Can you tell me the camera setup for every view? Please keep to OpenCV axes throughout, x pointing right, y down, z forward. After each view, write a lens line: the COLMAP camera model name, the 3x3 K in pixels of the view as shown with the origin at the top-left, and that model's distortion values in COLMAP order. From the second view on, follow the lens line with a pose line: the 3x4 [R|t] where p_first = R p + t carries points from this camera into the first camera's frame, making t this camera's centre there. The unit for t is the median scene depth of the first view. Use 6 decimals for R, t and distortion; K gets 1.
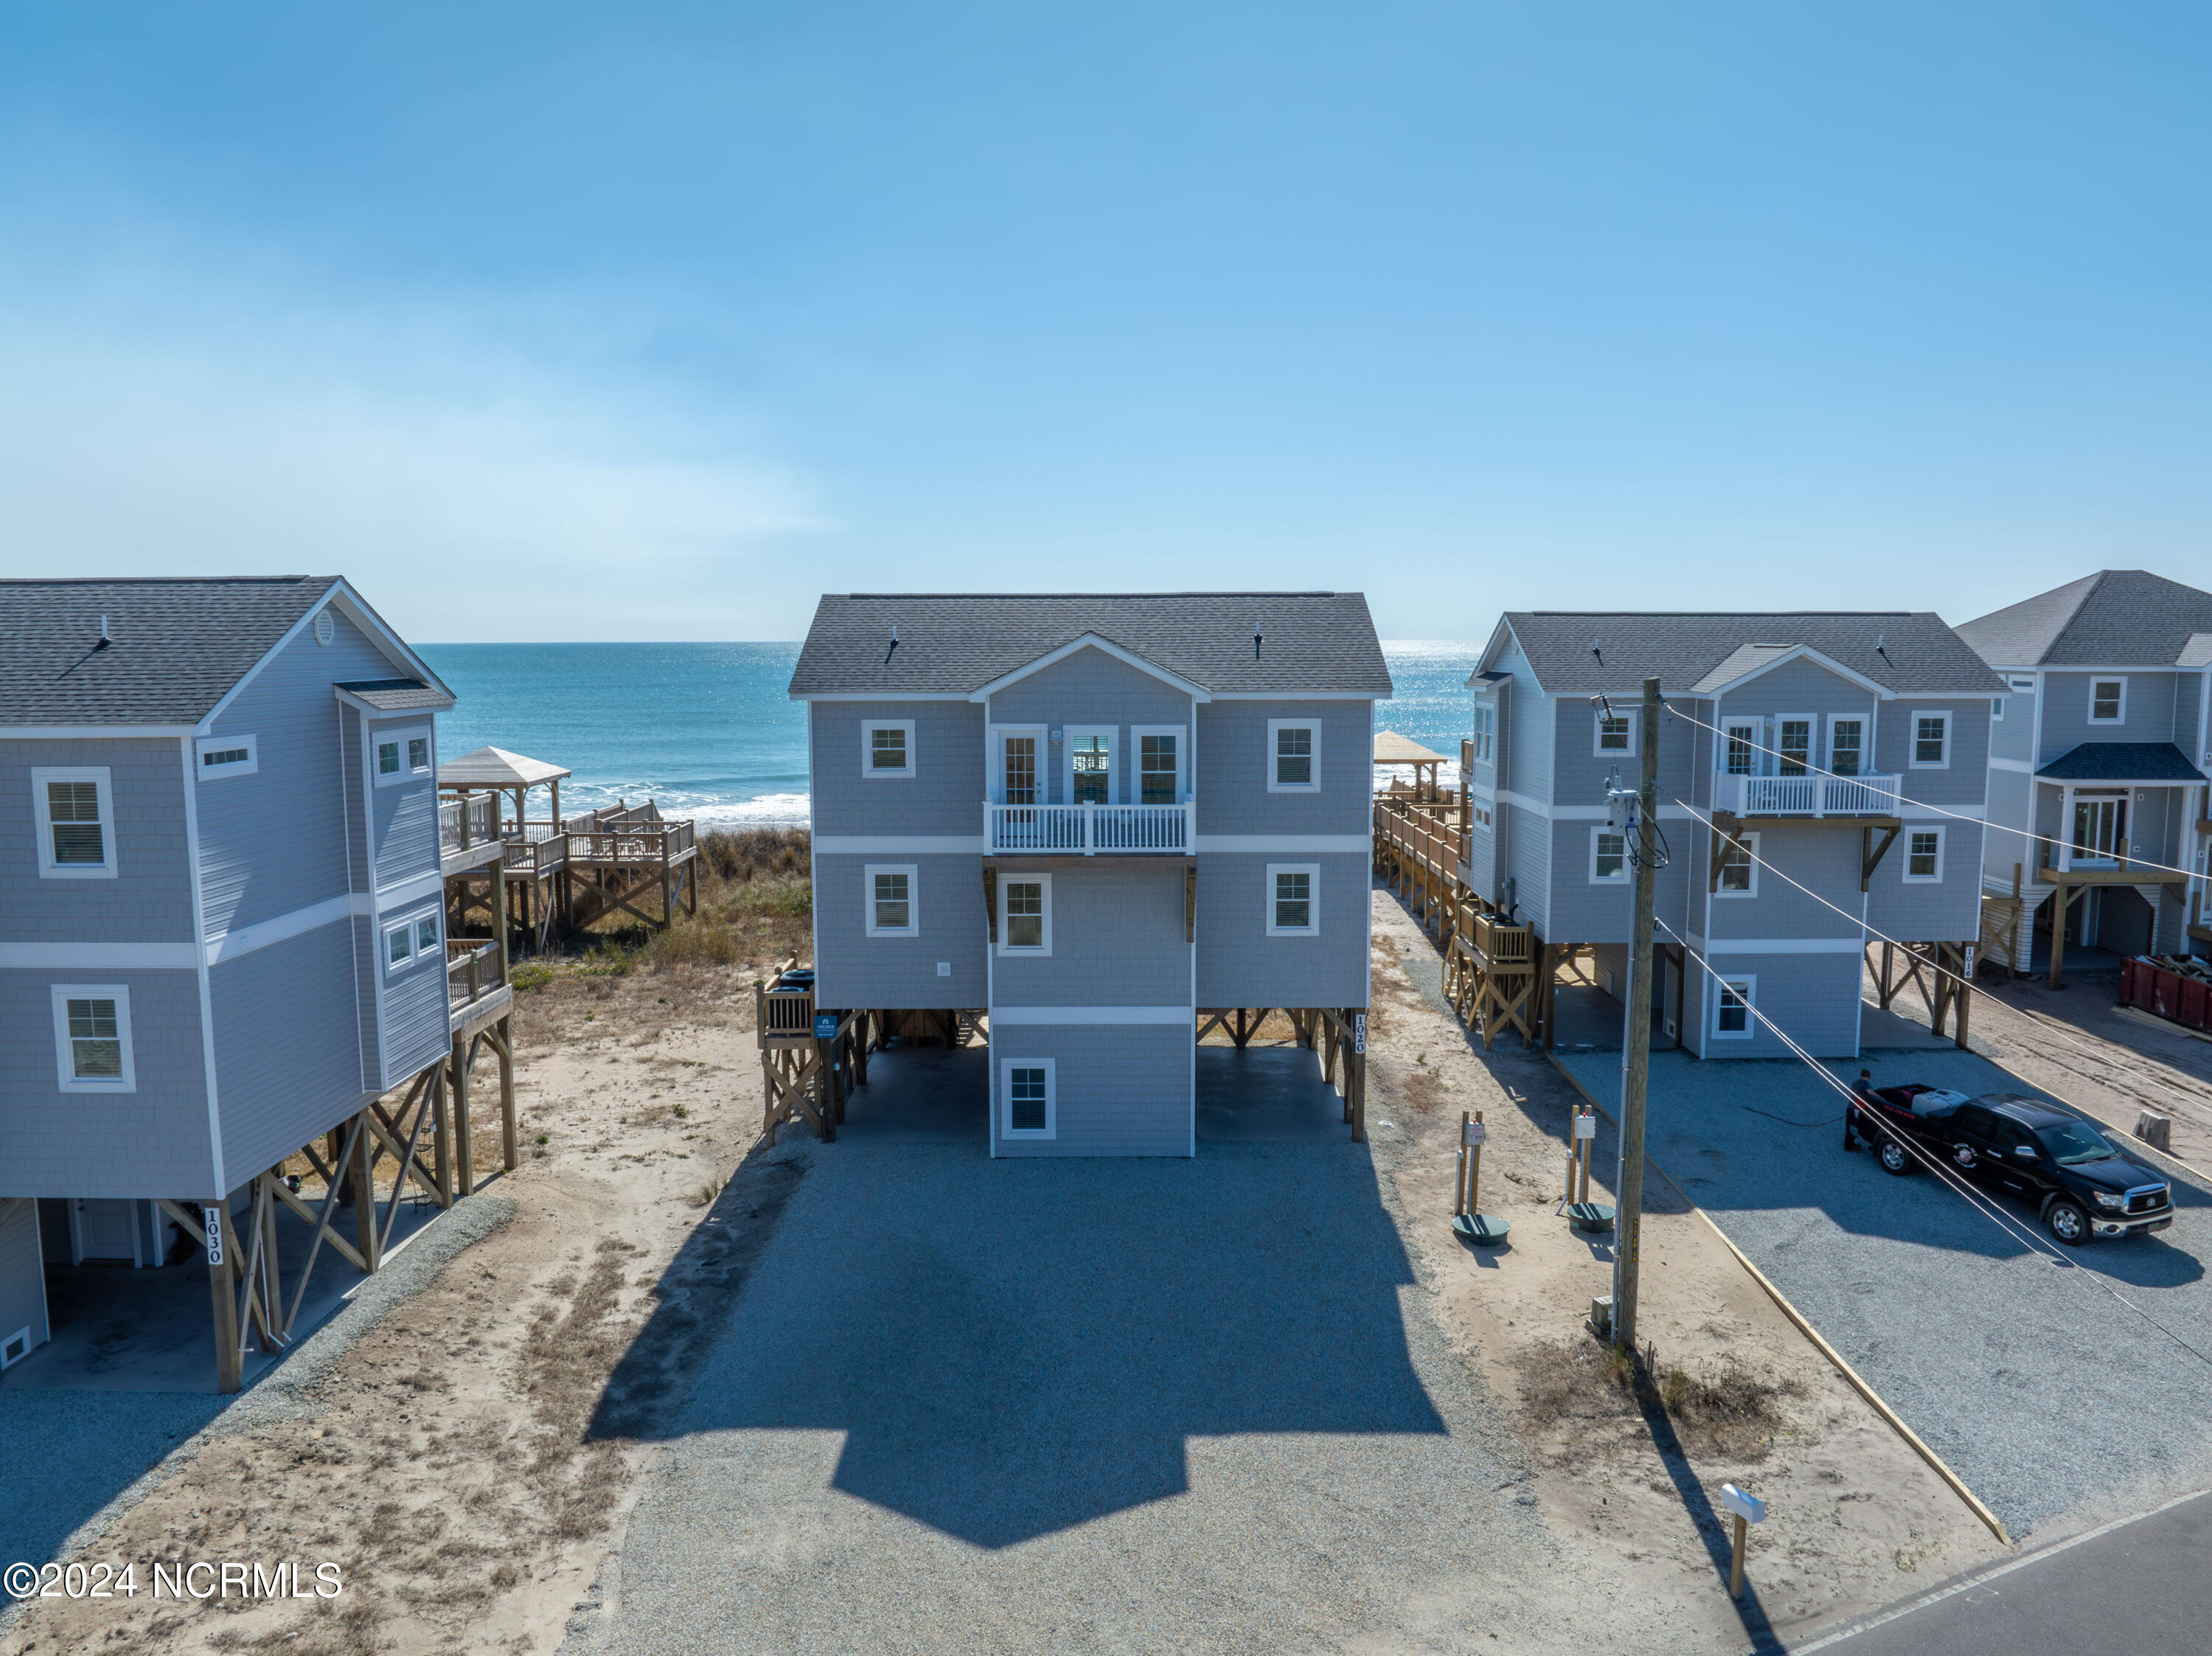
lens RADIAL K [[1522.2, 0, 1106.0], [0, 1522.2, 828.0], [0, 0, 1]] dist [-0.057389, 0.021957]
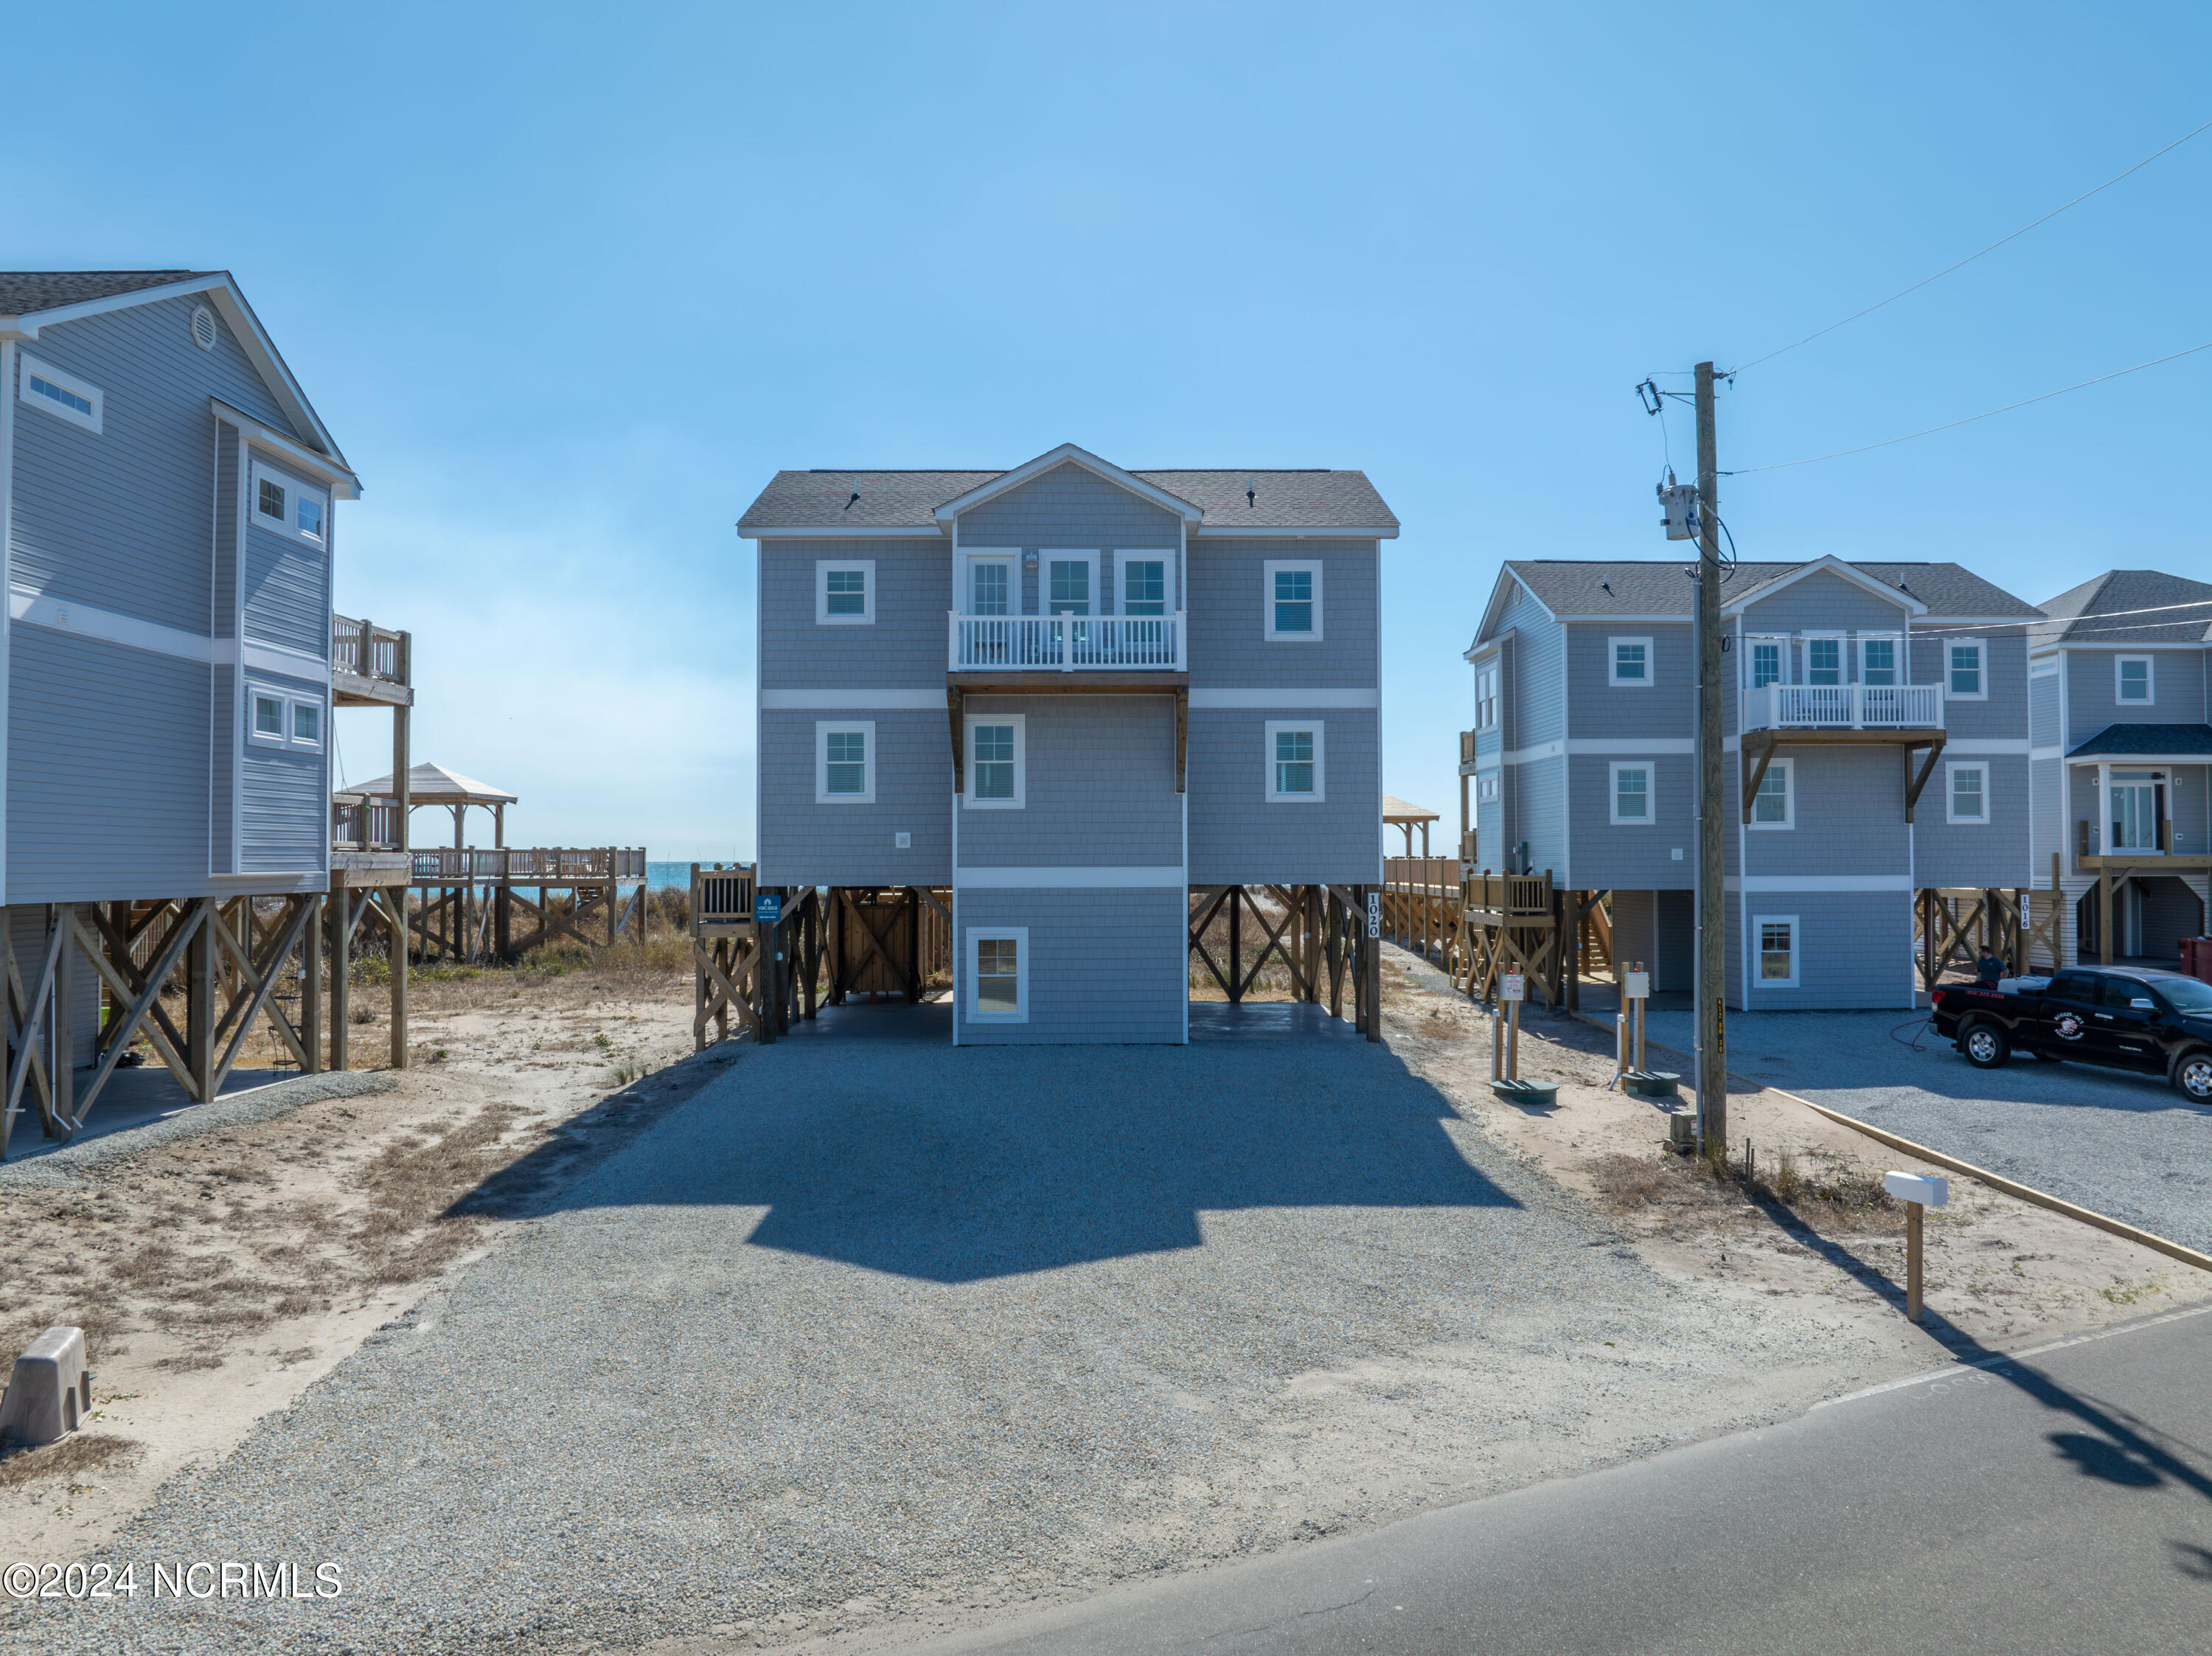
lens RADIAL K [[1522.2, 0, 1106.0], [0, 1522.2, 828.0], [0, 0, 1]] dist [-0.057389, 0.021957]
pose [[0.999877, 0.000251, 0.015704, -0.002297], [0.001842, 0.991099, -0.133118, 0.207637], [-0.015598, 0.133130, 0.990976, 0.121356]]
